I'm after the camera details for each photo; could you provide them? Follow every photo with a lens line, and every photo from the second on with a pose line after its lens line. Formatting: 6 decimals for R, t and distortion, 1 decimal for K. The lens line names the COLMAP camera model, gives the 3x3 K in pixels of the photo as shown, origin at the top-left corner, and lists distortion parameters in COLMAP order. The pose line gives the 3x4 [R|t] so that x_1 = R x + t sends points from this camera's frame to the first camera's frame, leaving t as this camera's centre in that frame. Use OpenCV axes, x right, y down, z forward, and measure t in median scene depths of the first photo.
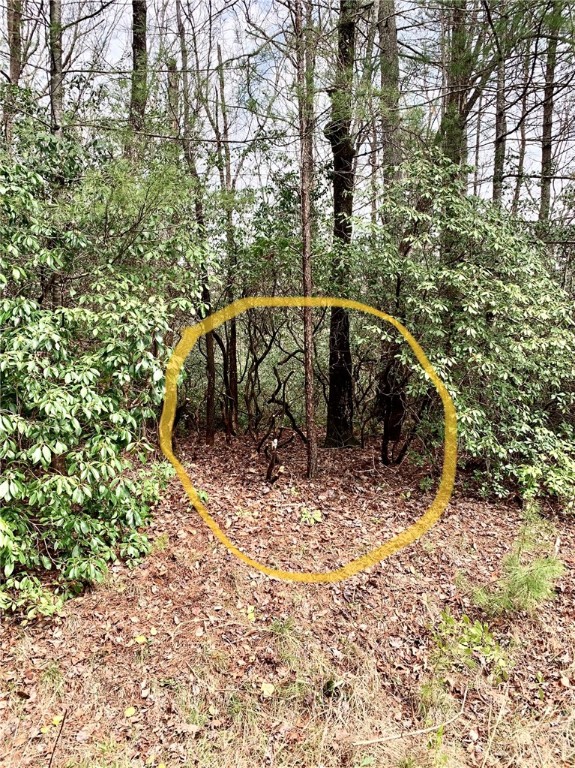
lens RADIAL K [[599.2, 0, 287.5], [0, 599.2, 384.0], [0, 0, 1]] dist [-0.004552, -0.002705]
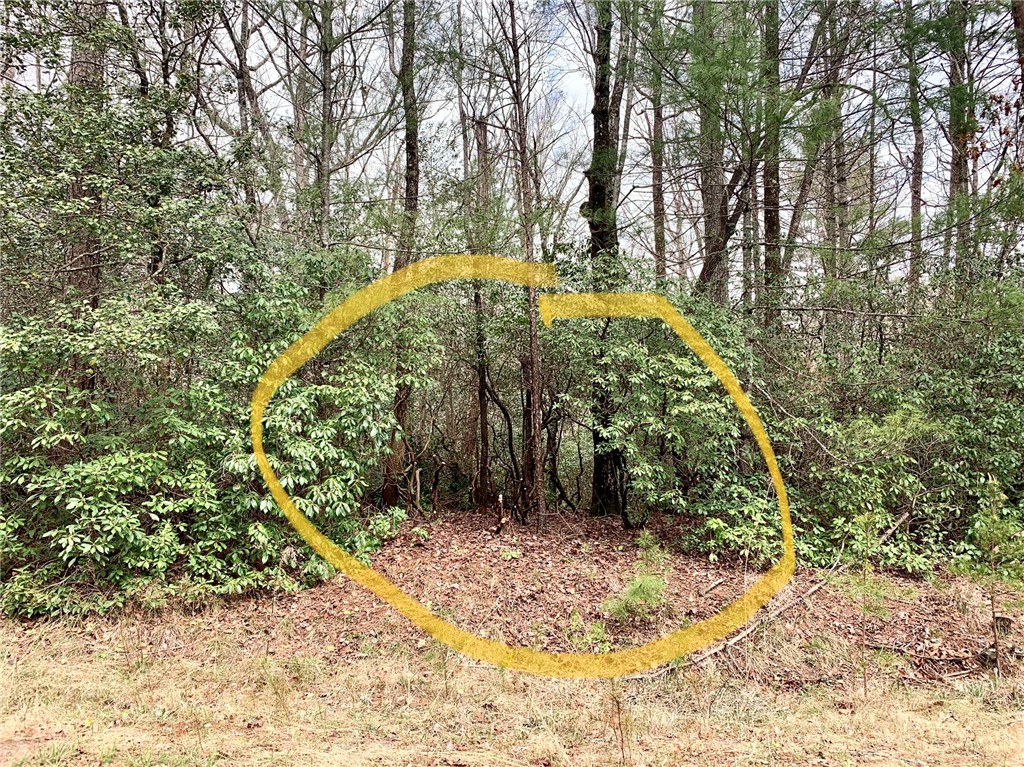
lens RADIAL K [[798.9, 0, 512.0], [0, 798.9, 383.5], [0, 0, 1]] dist [-0.004552, -0.002705]
pose [[0.977010, -0.018177, -0.212418, 0.495346], [-0.005737, 0.993757, -0.111423, 0.077718], [0.213117, 0.110080, 0.970806, -0.745766]]
